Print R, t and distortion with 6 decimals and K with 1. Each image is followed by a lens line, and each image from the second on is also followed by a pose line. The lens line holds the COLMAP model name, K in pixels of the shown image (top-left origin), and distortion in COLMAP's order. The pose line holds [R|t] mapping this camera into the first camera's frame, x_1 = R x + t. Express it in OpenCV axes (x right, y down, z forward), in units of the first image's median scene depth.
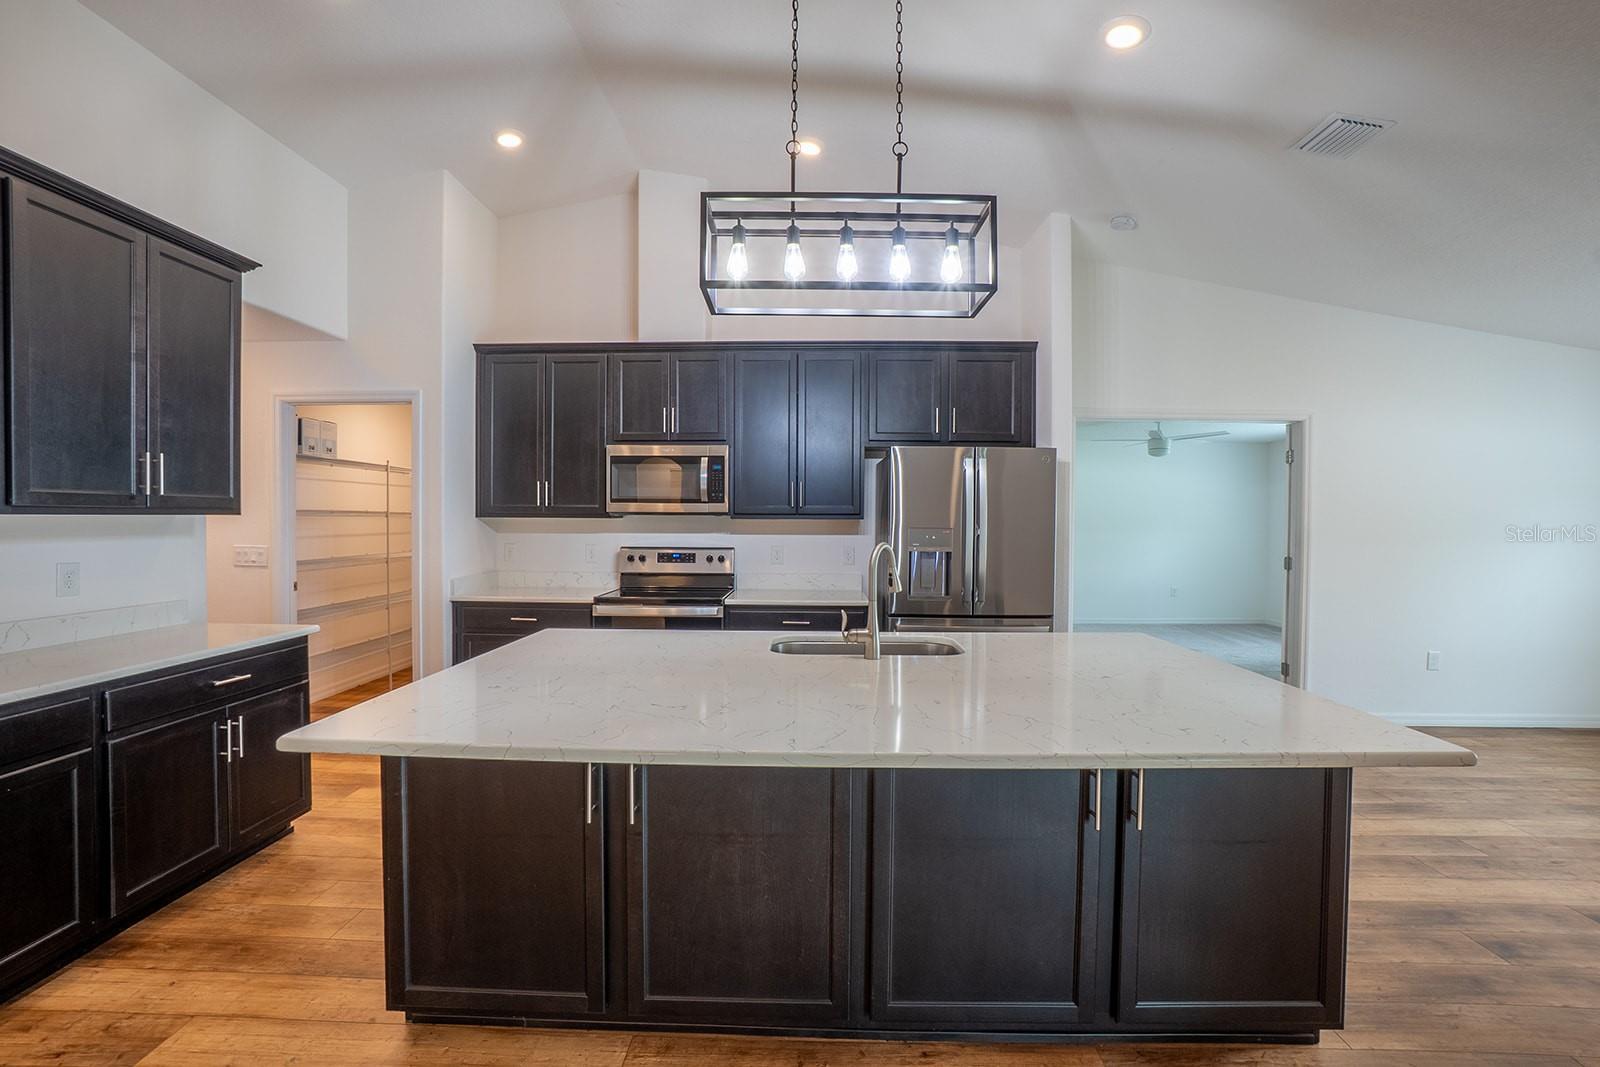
lens RADIAL K [[715.4, 0, 792.9], [0, 715.4, 528.0], [0, 0, 1]] dist [-0.065866, 0.022760]
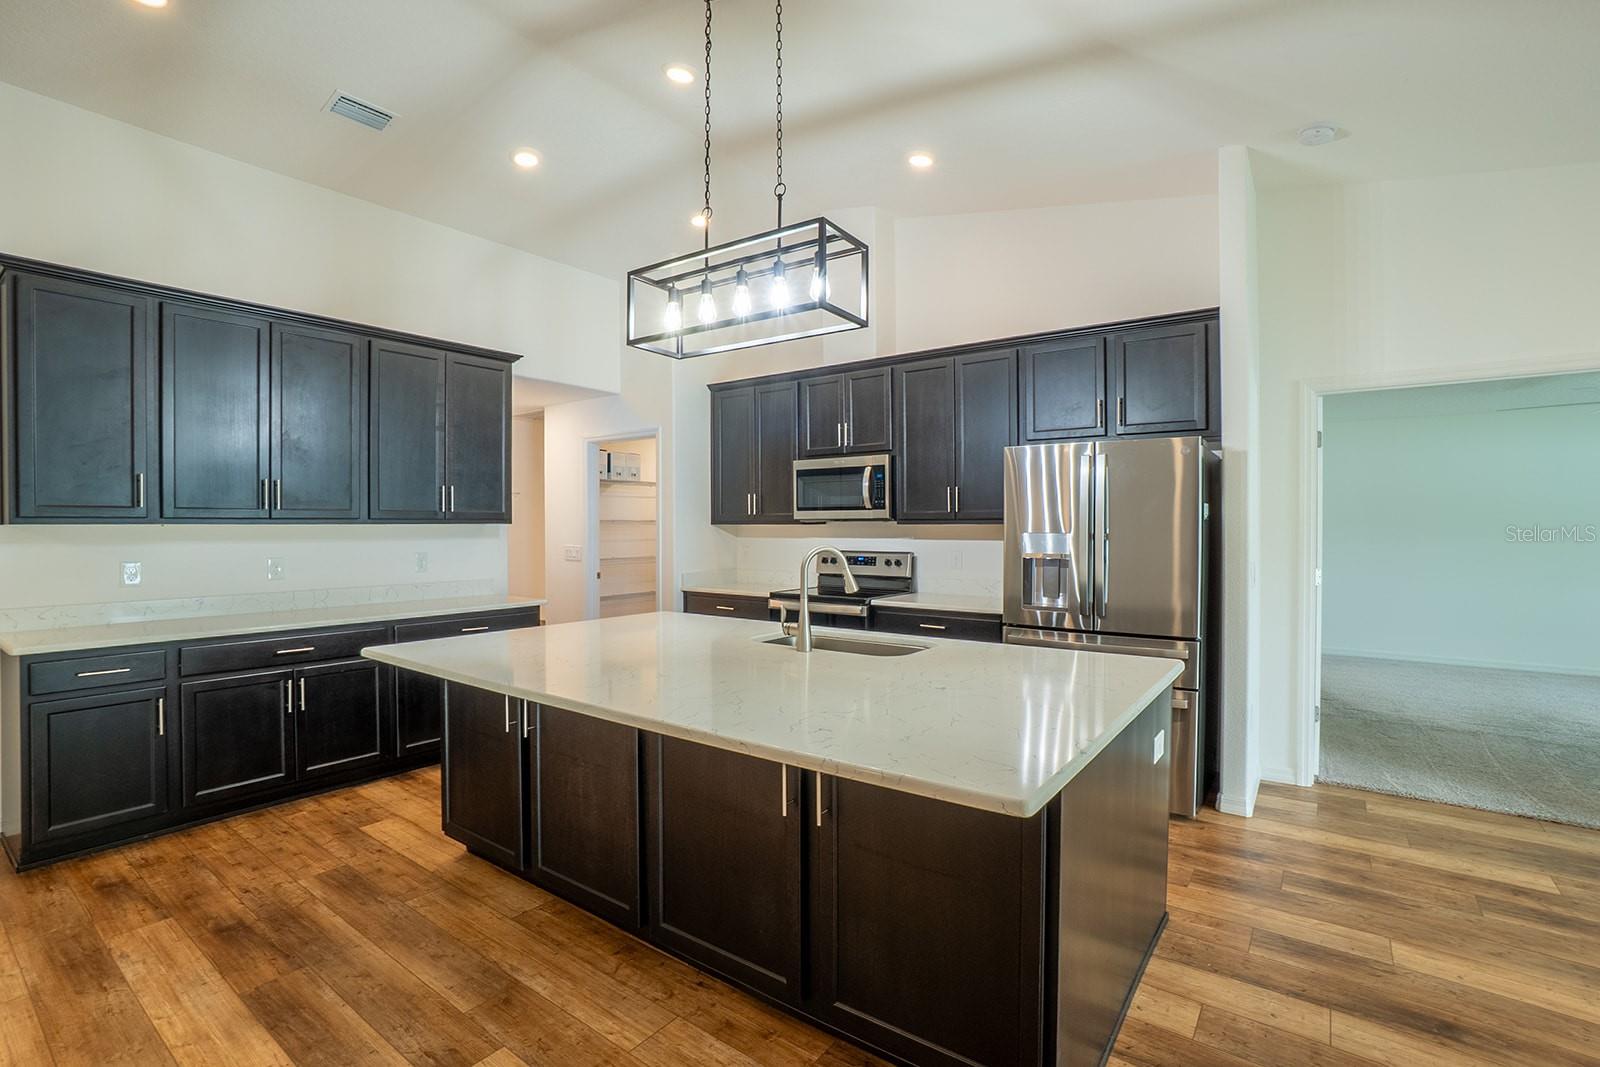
lens RADIAL K [[727.8, 0, 795.1], [0, 727.8, 527.9], [0, 0, 1]] dist [-0.063206, 0.021347]
pose [[0.820622, -0.003418, -0.571462, 0.434104], [-0.002456, 0.999952, -0.009508, 0.002830], [0.571467, 0.009206, 0.820574, 0.045699]]
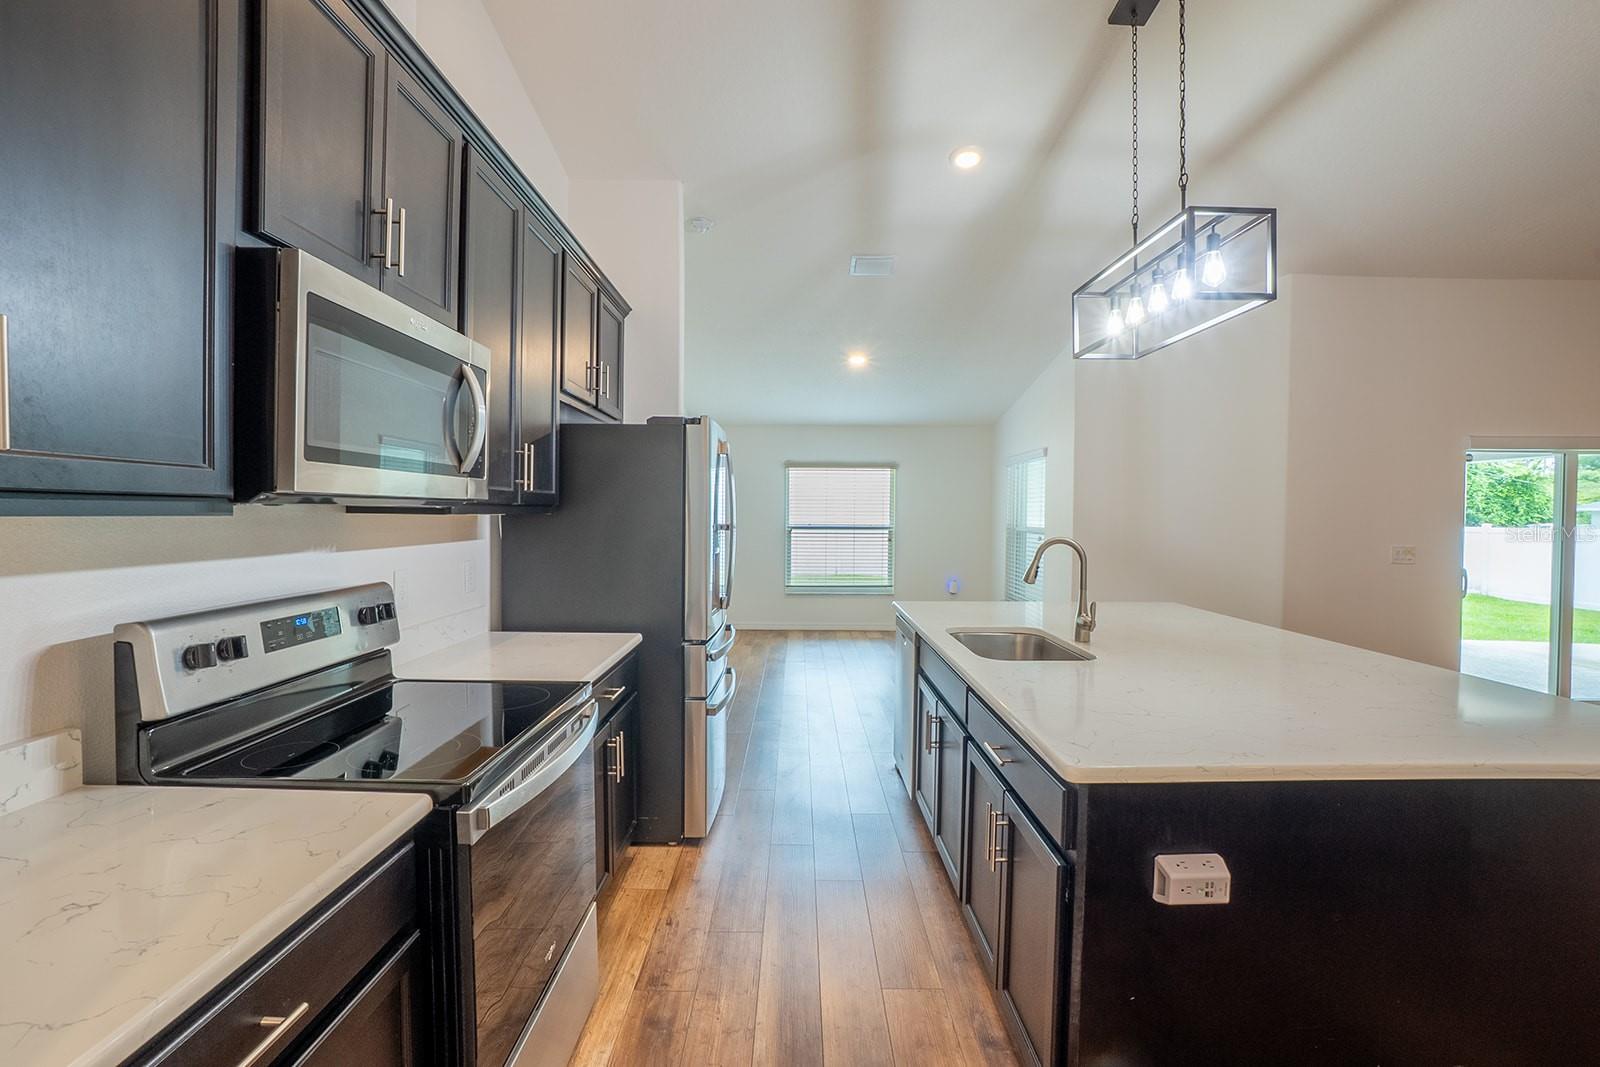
lens RADIAL K [[726.3, 0, 802.6], [0, 726.3, 510.3], [0, 0, 1]] dist [-0.056141, 0.022585]
pose [[-0.026634, 0.001351, 0.999644, -0.584174], [0.011144, 0.999937, -0.001054, -0.014035], [-0.999583, 0.011112, -0.026648, 0.864116]]
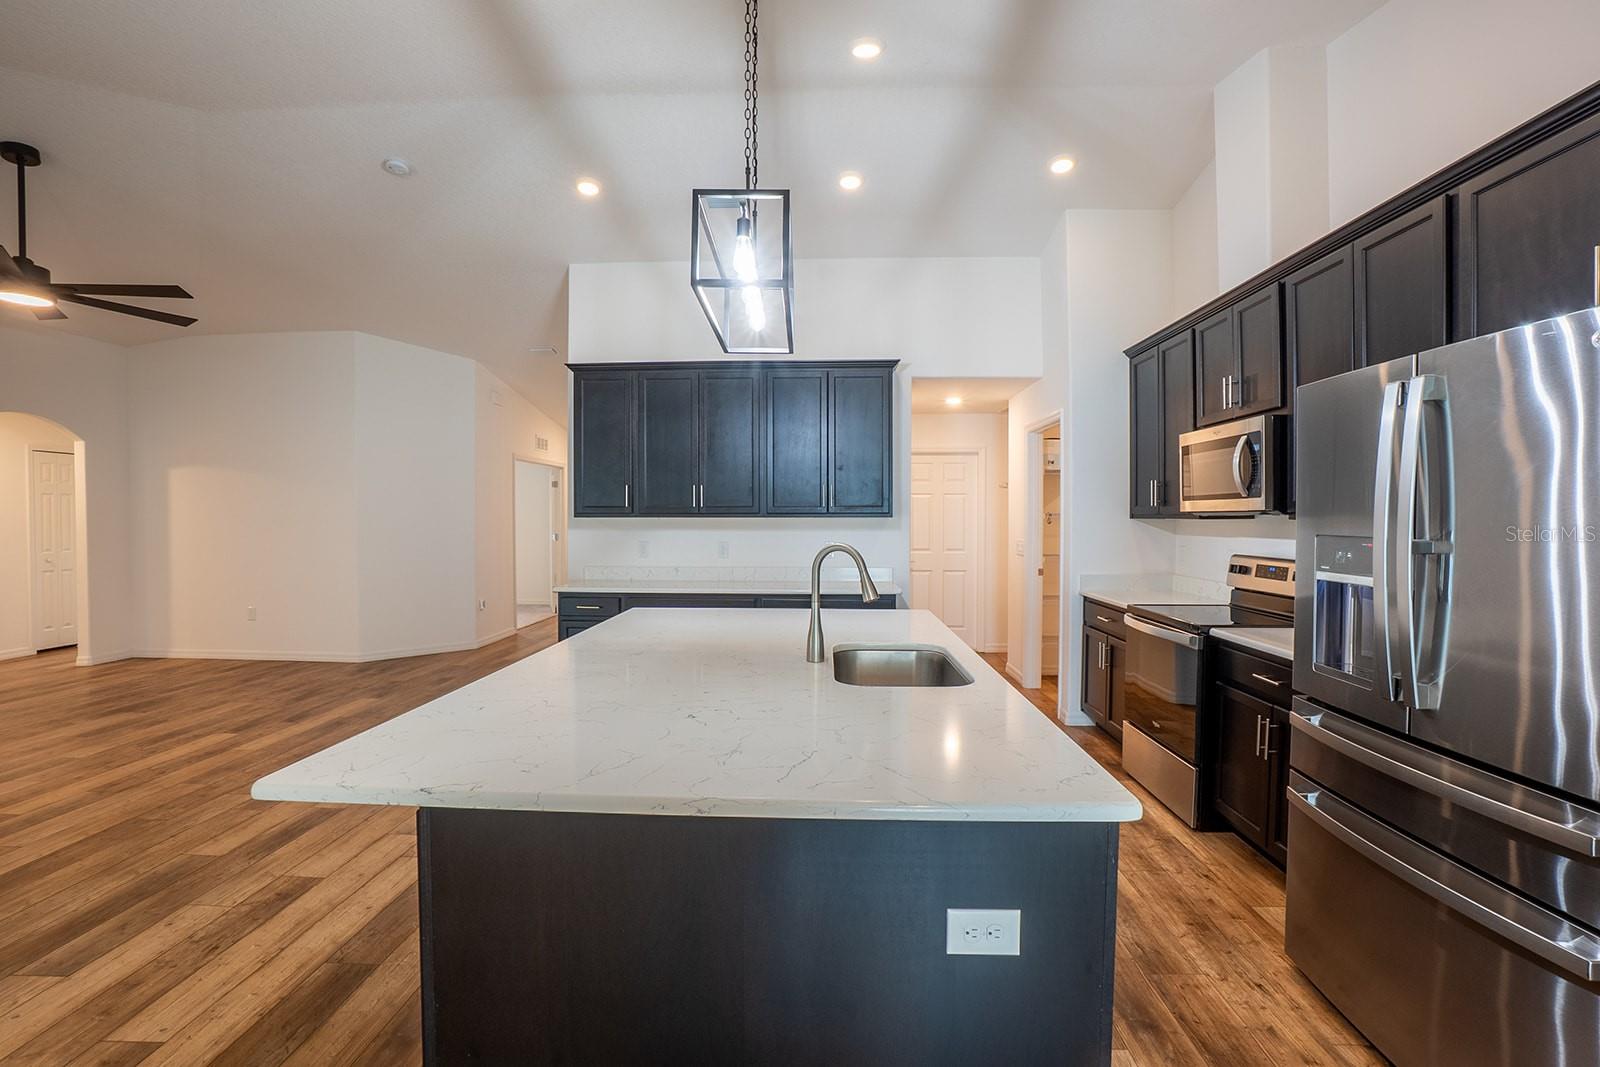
lens RADIAL K [[723.9, 0, 798.7], [0, 723.9, 524.8], [0, 0, 1]] dist [-0.051067, 0.021275]
pose [[-0.020367, 0.004830, -0.999781, 0.647426], [-0.015032, 0.999874, 0.005137, -0.004969], [0.999680, 0.015133, -0.020291, 0.586758]]
